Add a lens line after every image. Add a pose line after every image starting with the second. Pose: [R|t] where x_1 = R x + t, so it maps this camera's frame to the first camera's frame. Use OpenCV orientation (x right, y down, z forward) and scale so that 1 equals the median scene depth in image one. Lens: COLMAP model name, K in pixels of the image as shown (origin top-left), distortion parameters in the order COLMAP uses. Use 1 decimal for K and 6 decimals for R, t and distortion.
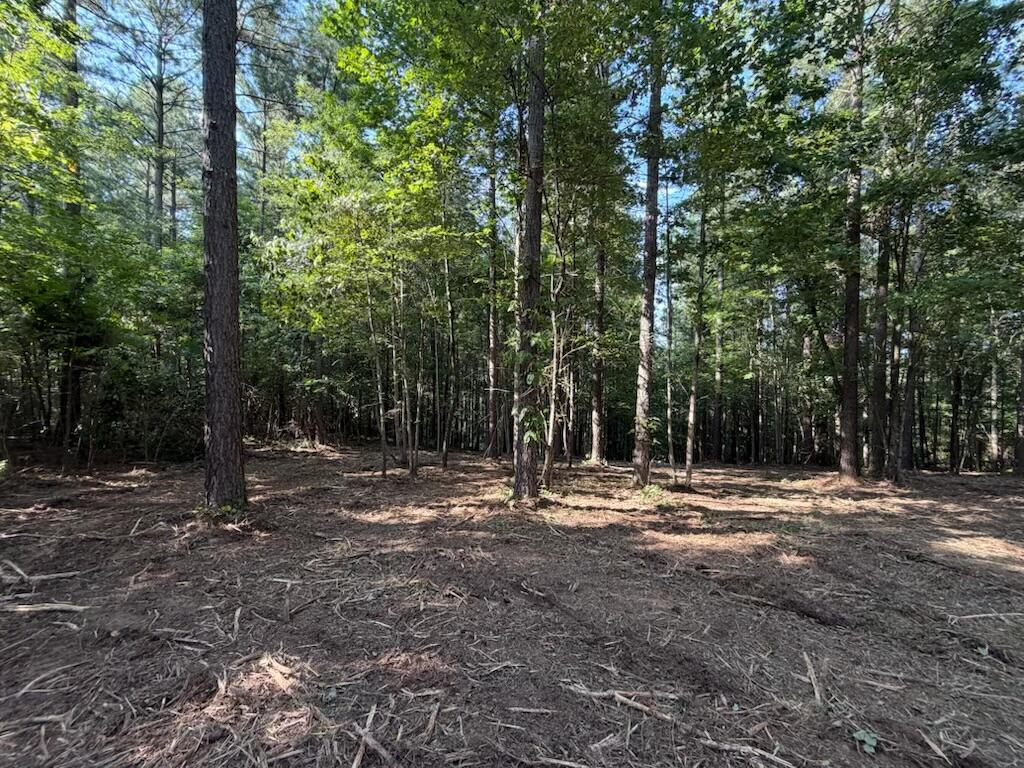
lens RADIAL K [[406.3, 0, 508.9], [0, 406.3, 384.1], [0, 0, 1]] dist [0.000983, 0.000081]
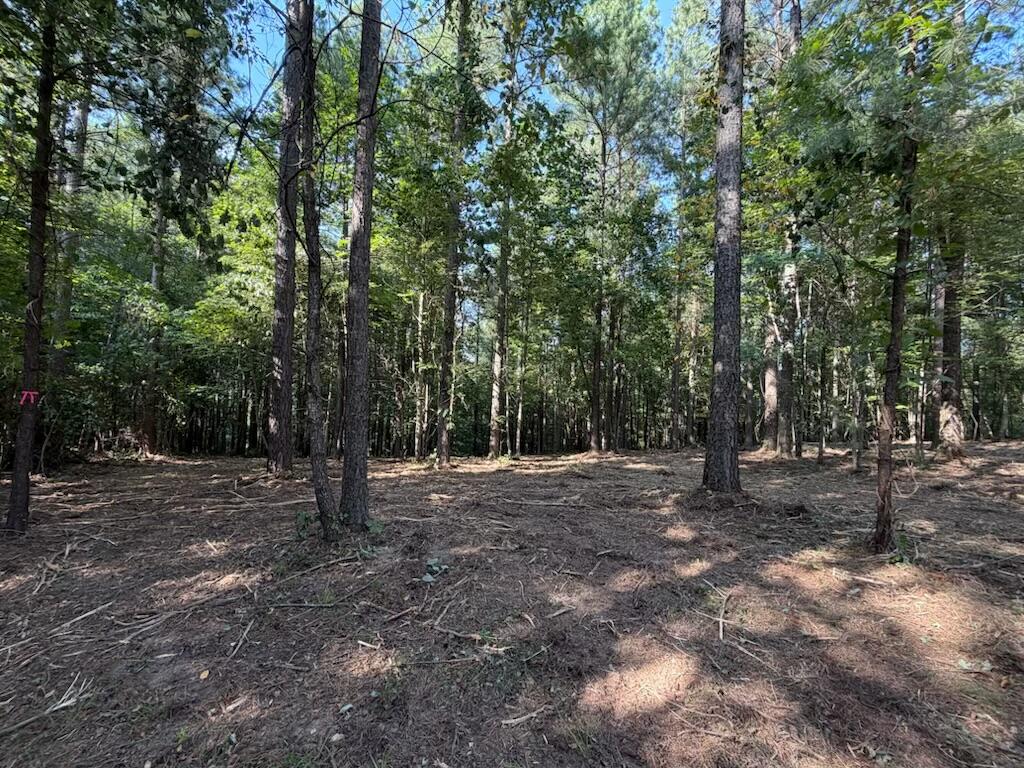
lens RADIAL K [[414.1, 0, 511.8], [0, 414.1, 384.9], [0, 0, 1]] dist [0.000488, -0.000347]
pose [[0.877597, 0.024686, 0.478764, -0.312456], [-0.016406, 0.999635, -0.021471, -0.005325], [-0.479119, 0.010988, 0.877681, -0.365517]]
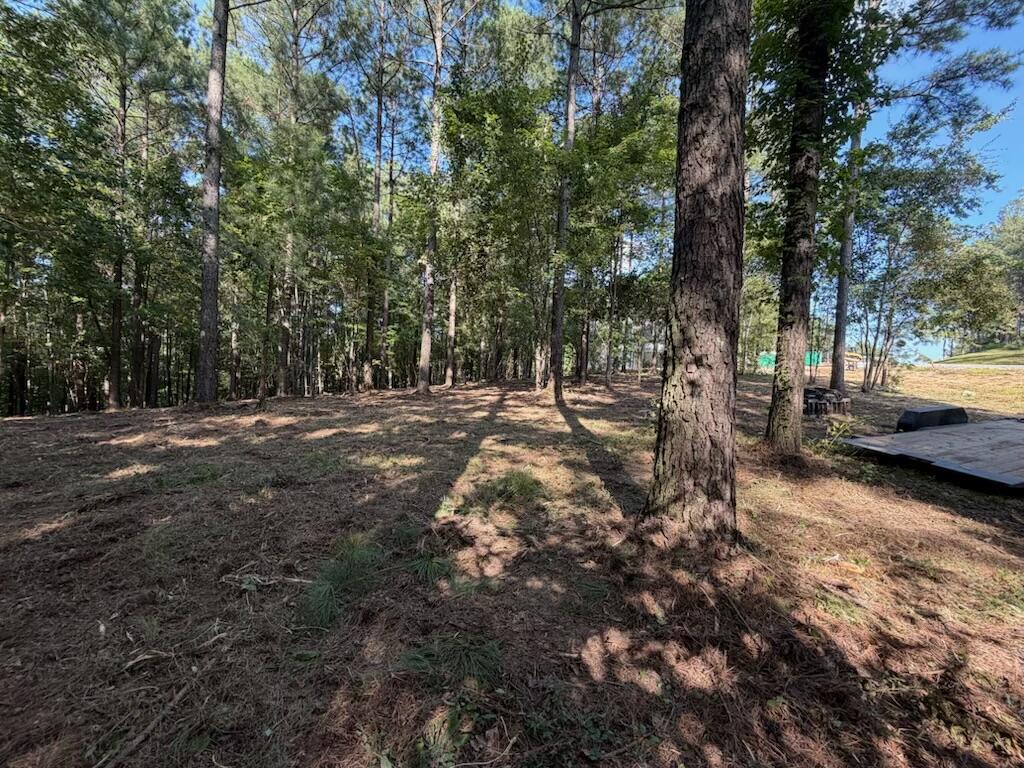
lens RADIAL K [[414.1, 0, 511.8], [0, 414.1, 384.9], [0, 0, 1]] dist [0.000488, -0.000347]
pose [[0.114938, -0.031343, 0.992878, -0.665709], [-0.036240, 0.998704, 0.035722, 0.012788], [-0.992711, -0.040087, 0.113653, -0.811851]]
